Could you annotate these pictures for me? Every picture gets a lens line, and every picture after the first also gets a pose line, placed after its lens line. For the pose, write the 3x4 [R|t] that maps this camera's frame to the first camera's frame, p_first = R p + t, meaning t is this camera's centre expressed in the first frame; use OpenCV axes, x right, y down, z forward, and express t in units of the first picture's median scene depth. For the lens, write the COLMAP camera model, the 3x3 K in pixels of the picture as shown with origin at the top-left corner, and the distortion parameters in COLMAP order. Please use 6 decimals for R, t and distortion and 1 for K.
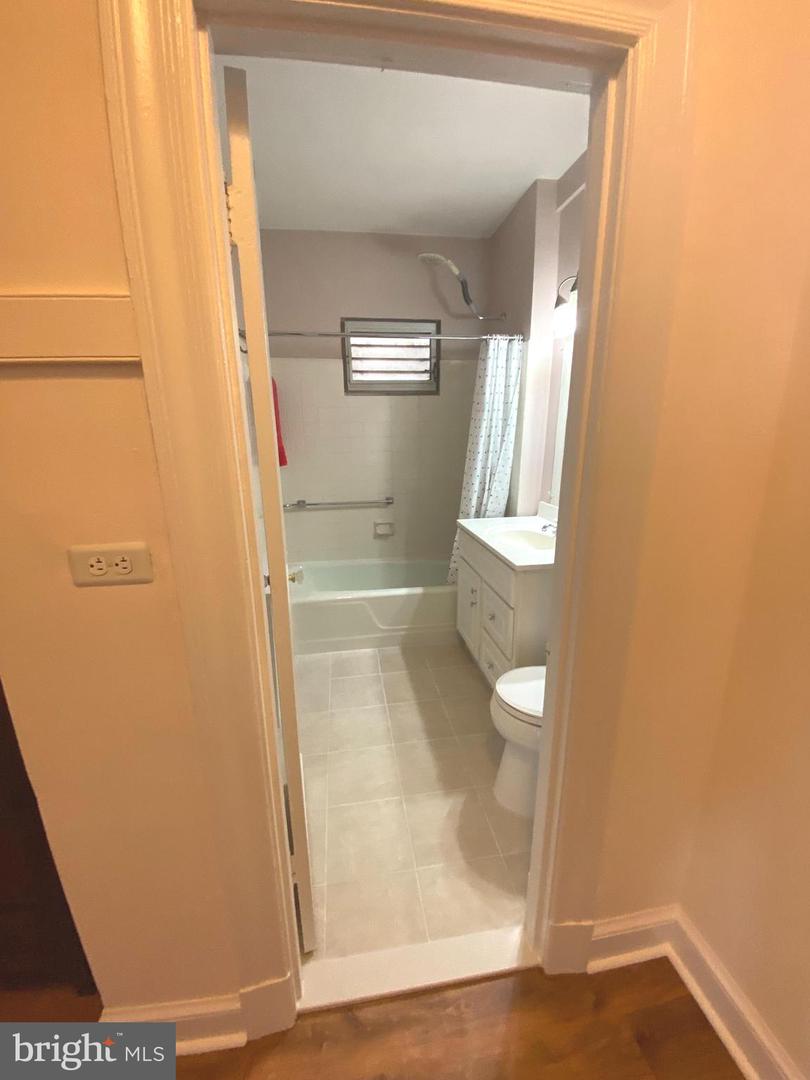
lens RADIAL K [[434.1, 0, 405.0], [0, 434.1, 540.0], [0, 0, 1]] dist [0.031322, -0.026824]
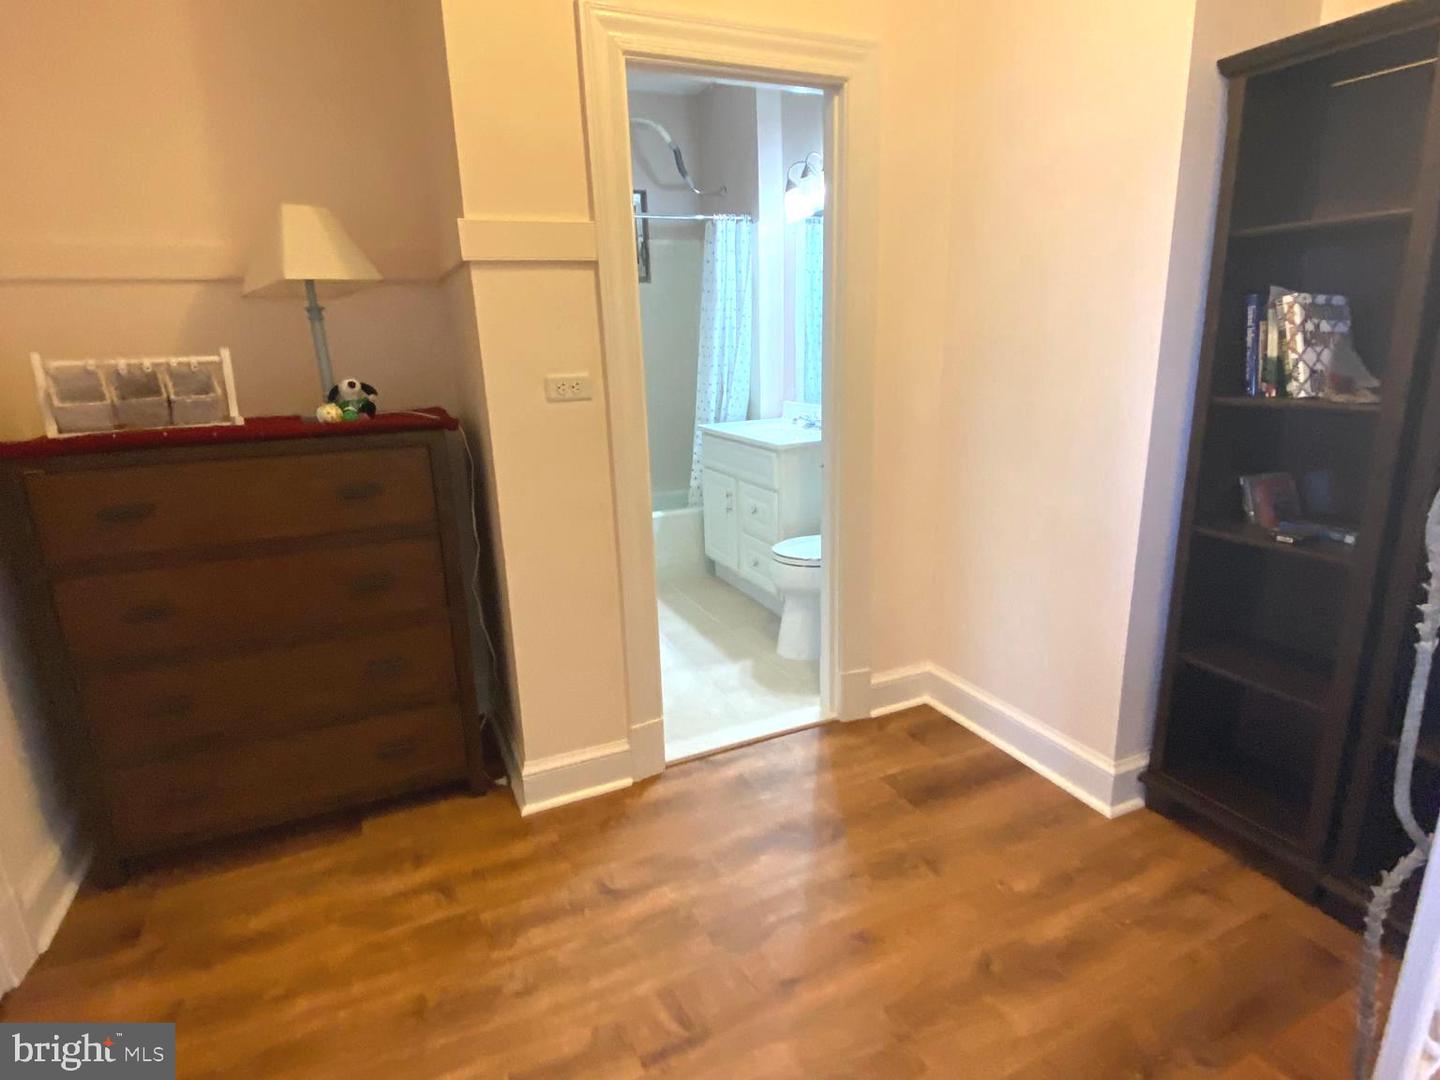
lens RADIAL K [[769.3, 0, 721.1], [0, 769.3, 536.7], [0, 0, 1]] dist [0.056953, -0.053070]
pose [[0.963635, -0.087237, 0.252582, -0.269973], [0.088940, 0.996026, 0.004688, 0.191605], [-0.251987, 0.017947, 0.967564, -0.559306]]
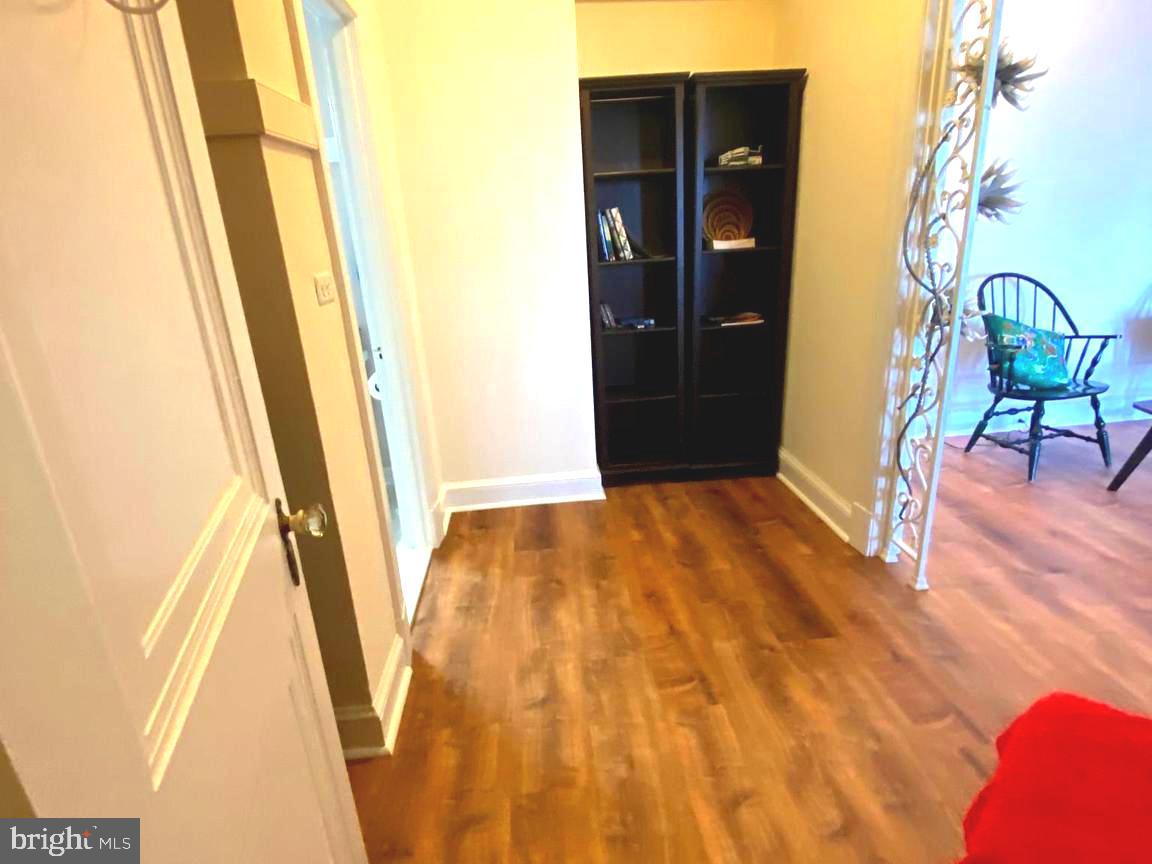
lens RADIAL K [[615.4, 0, 576.9], [0, 615.4, 429.4], [0, 0, 1]] dist [0.056953, -0.053070]
pose [[0.080422, -0.312470, 0.946517, -0.815416], [0.308273, 0.910834, 0.274498, 0.053398], [-0.947892, 0.269710, 0.169577, -0.006404]]
